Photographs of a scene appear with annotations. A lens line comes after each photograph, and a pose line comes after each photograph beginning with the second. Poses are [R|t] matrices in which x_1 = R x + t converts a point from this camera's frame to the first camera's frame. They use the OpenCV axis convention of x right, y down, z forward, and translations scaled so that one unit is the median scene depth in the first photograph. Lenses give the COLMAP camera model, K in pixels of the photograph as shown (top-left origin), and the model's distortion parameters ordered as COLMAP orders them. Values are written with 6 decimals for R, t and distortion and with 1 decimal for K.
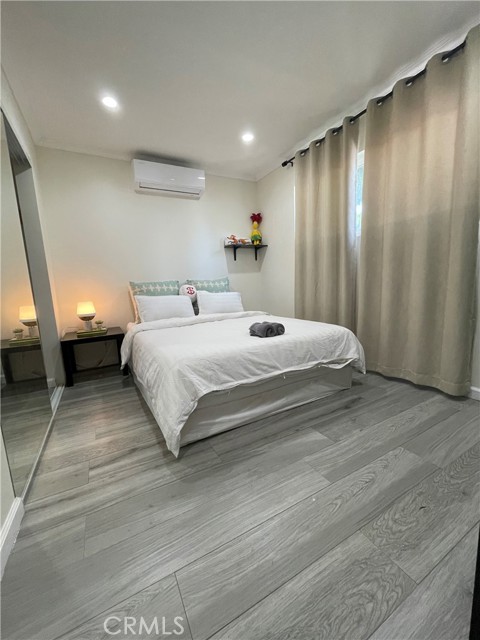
lens RADIAL K [[259.1, 0, 240.0], [0, 259.1, 320.0], [0, 0, 1]] dist [-0.000770, 0.000458]
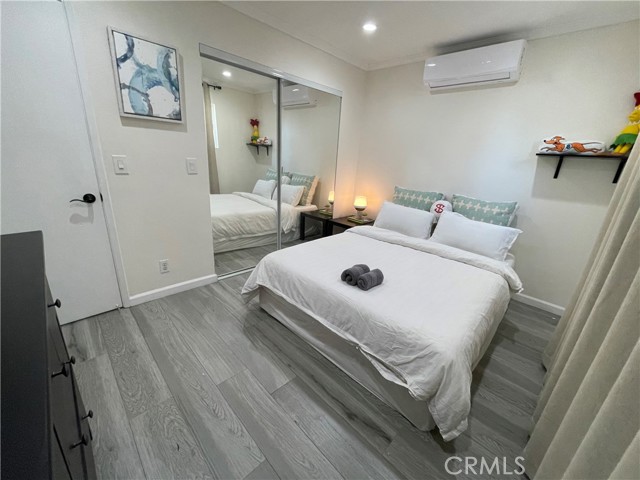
lens RADIAL K [[259.1, 0, 320.4], [0, 259.1, 238.7], [0, 0, 1]] dist [-0.000770, 0.000458]
pose [[0.279469, 0.357800, -0.890997, 0.810210], [-0.210751, 0.928202, 0.306636, -0.325581], [0.936740, 0.102083, 0.334810, 0.569382]]
